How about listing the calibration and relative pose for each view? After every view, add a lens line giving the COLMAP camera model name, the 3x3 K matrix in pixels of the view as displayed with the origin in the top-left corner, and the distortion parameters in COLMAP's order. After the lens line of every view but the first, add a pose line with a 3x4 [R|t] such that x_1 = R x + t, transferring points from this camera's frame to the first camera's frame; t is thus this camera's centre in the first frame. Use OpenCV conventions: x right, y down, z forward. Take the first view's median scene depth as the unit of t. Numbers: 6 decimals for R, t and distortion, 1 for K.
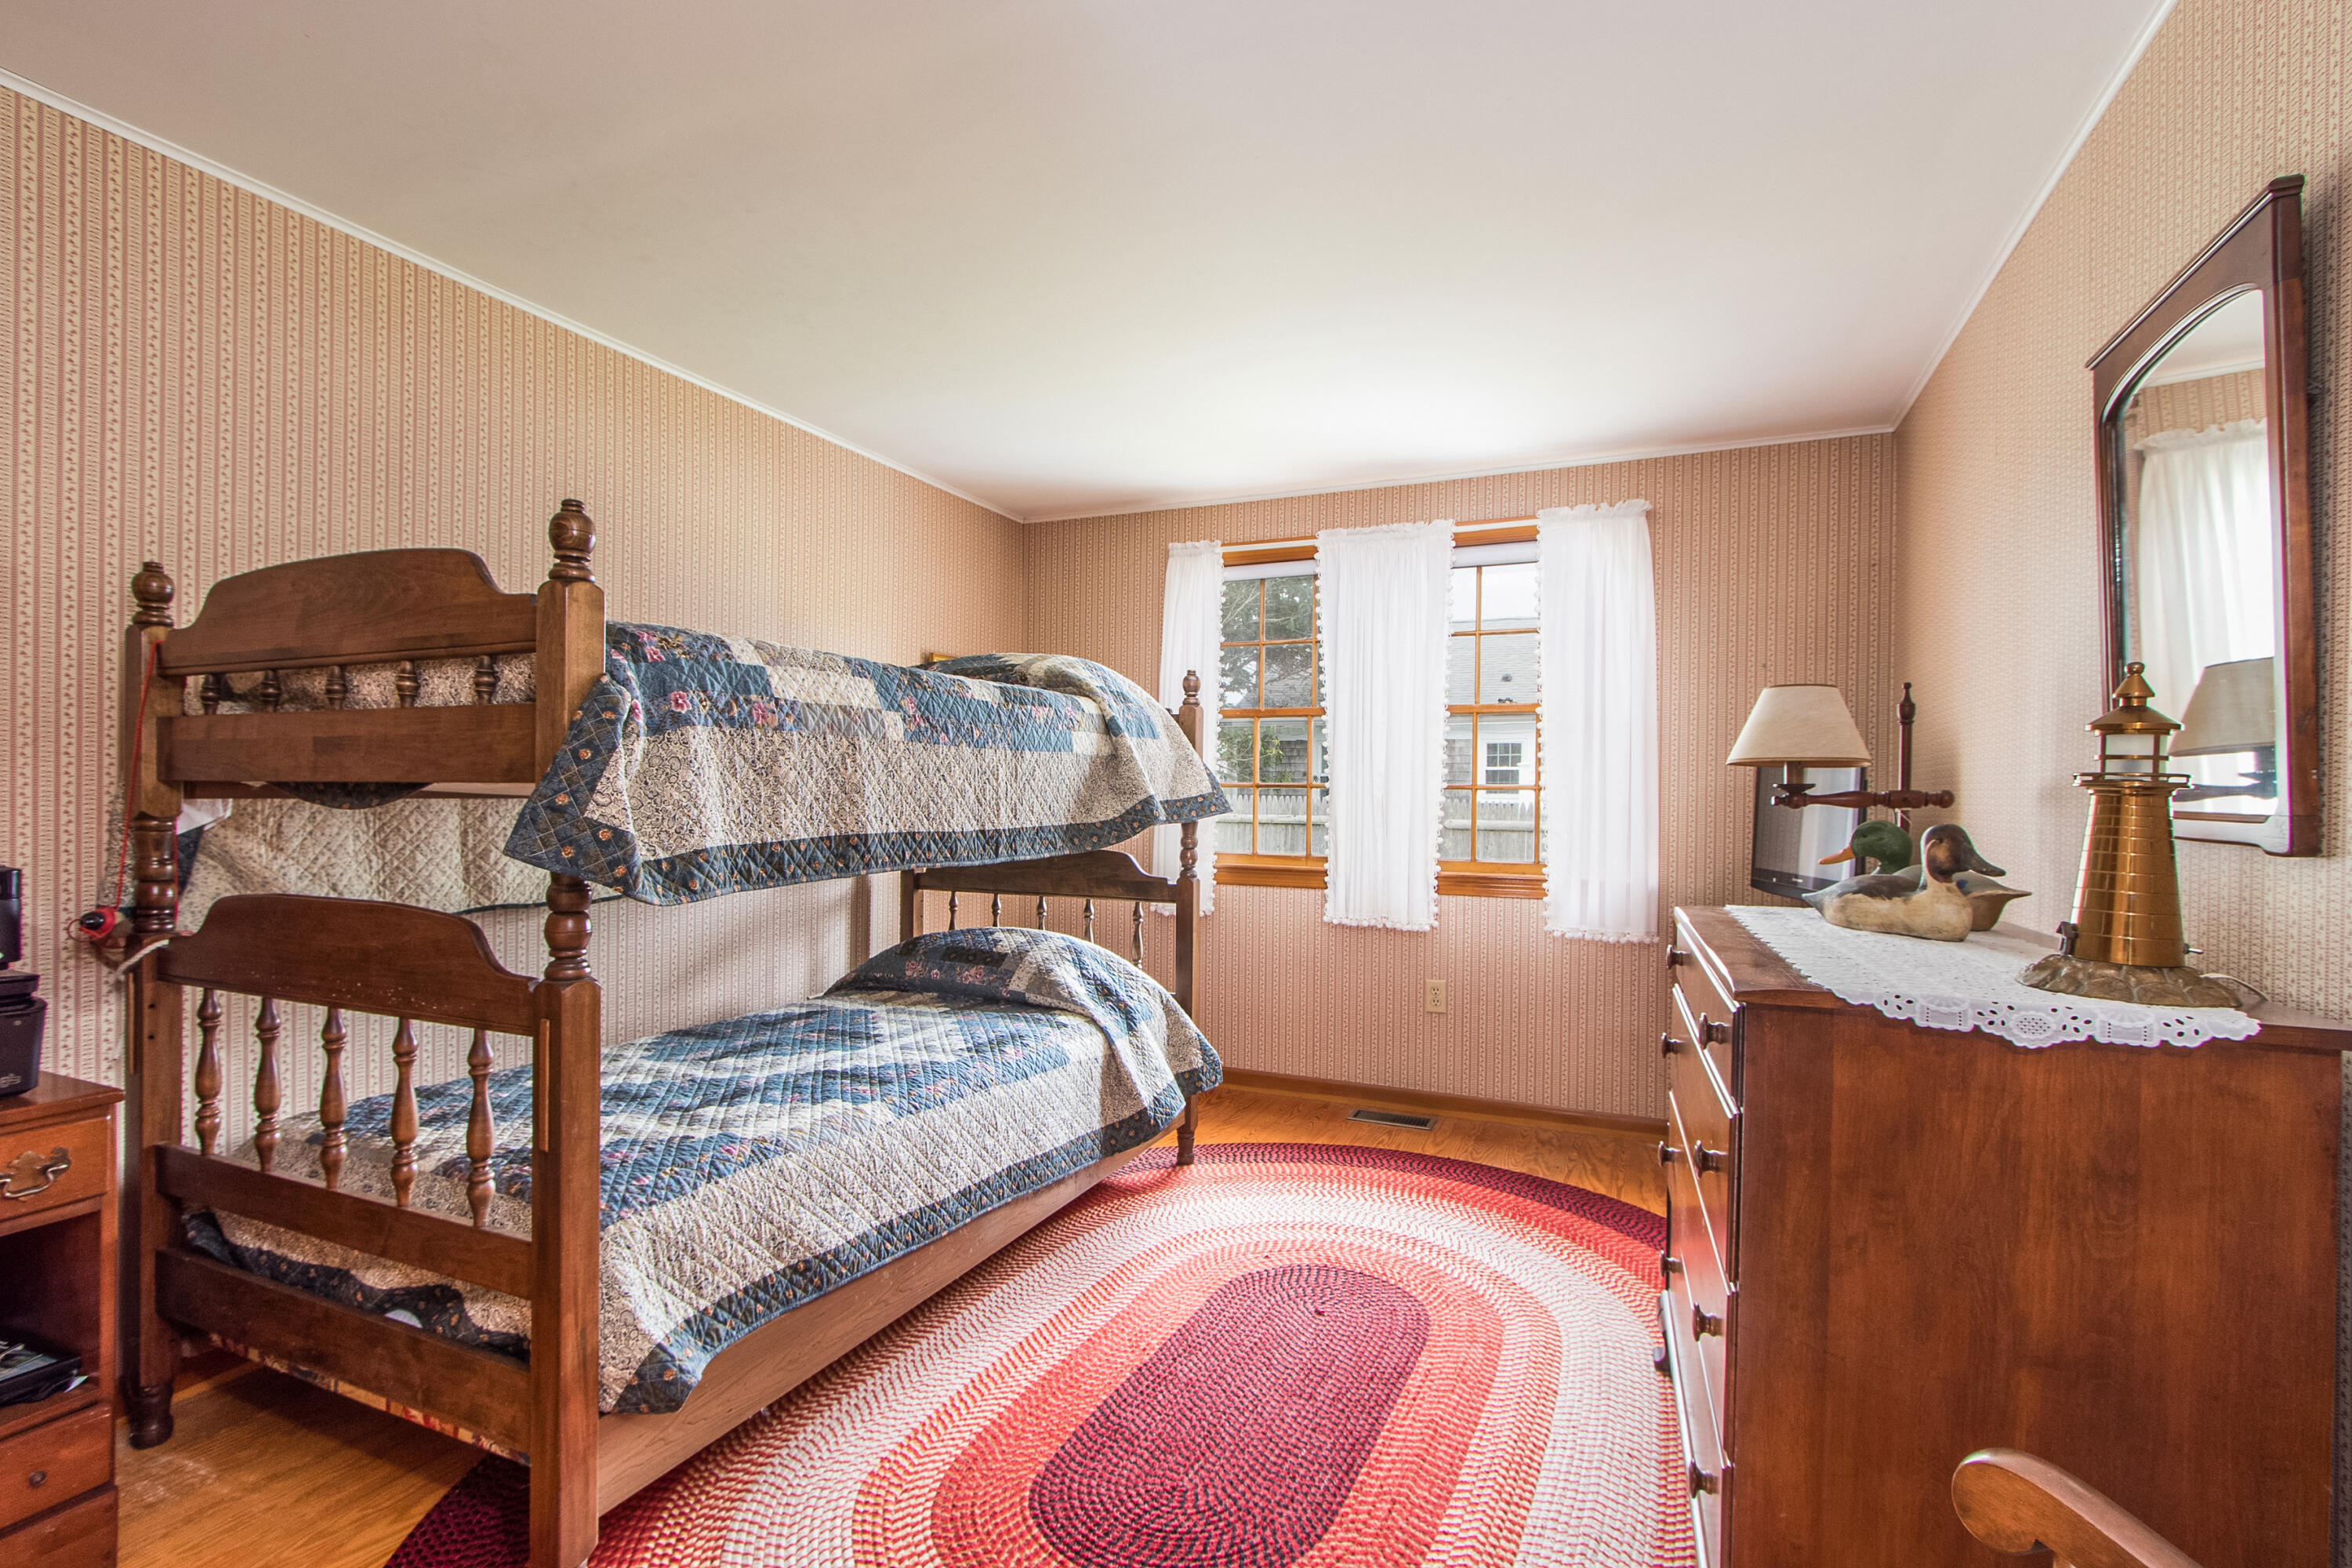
lens RADIAL K [[1094.8, 0, 1155.7], [0, 1094.8, 786.8], [0, 0, 1]] dist [-0.000292, -0.000140]
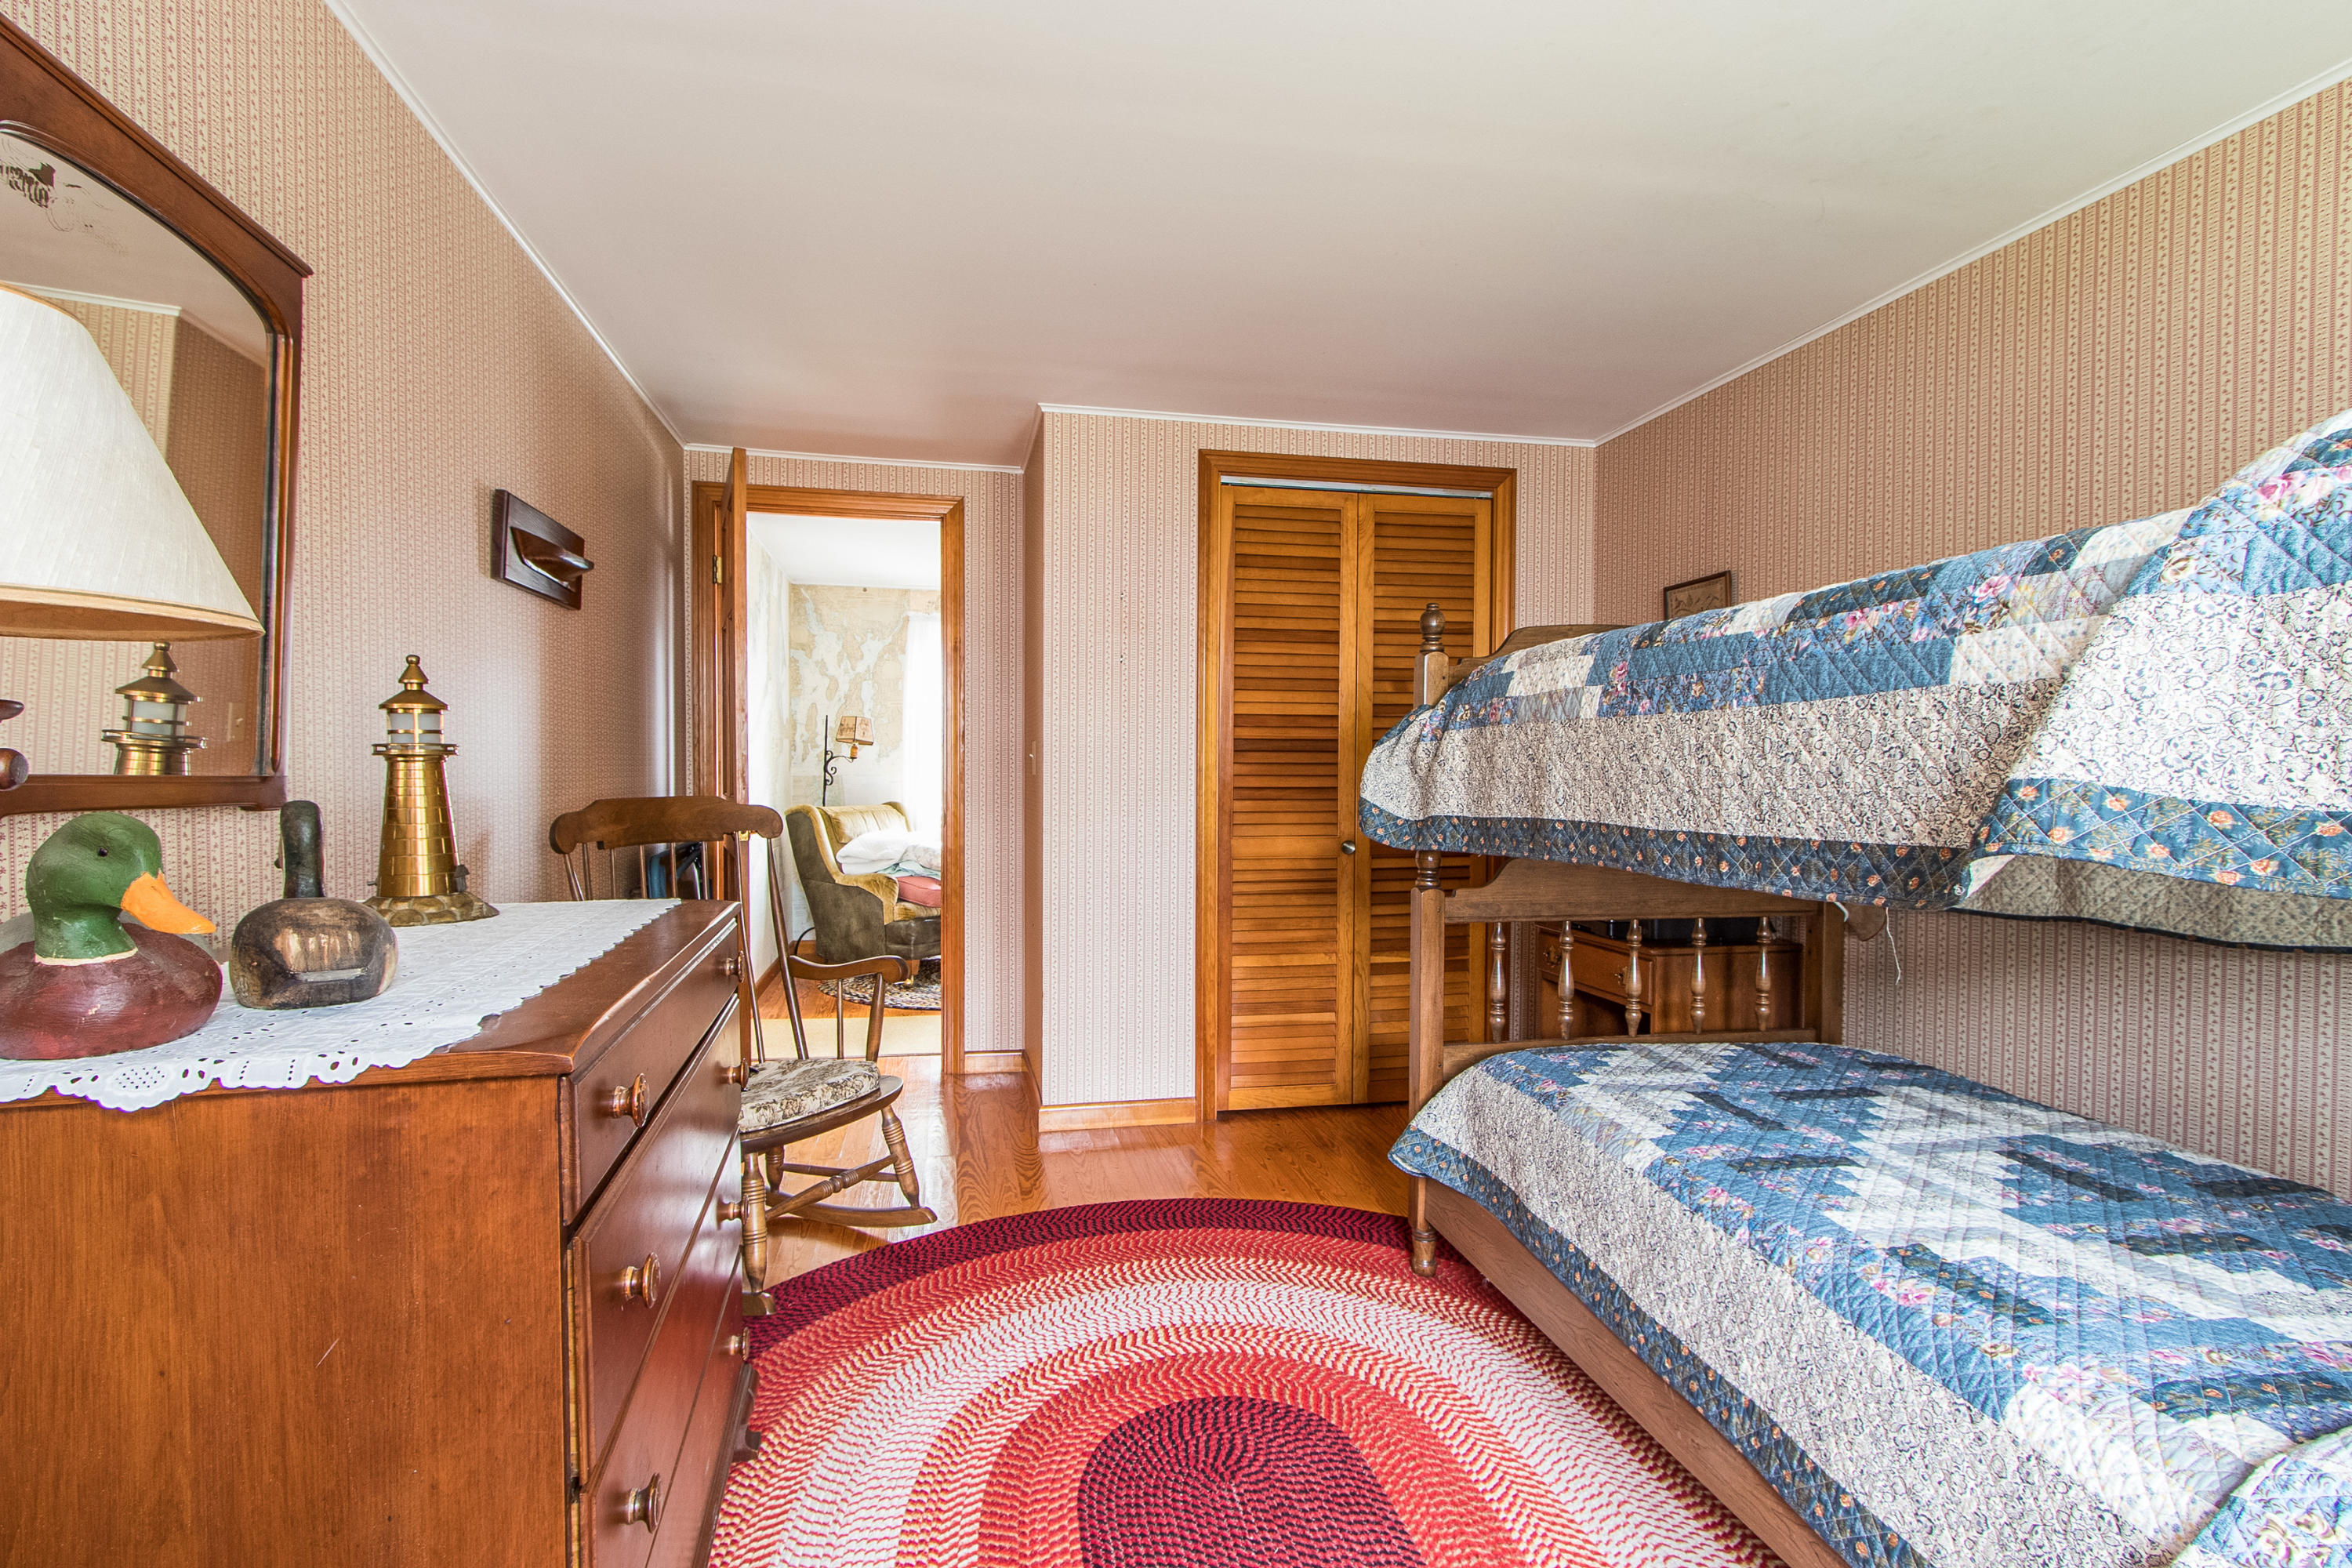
lens RADIAL K [[1094.8, 0, 1161.4], [0, 1094.8, 789.5], [0, 0, 1]] dist [-0.000292, -0.000140]
pose [[-0.809362, -0.006683, -0.587271, 0.554431], [-0.011573, 0.999923, 0.004571, 0.015347], [0.587195, 0.010496, -0.809377, 1.487007]]
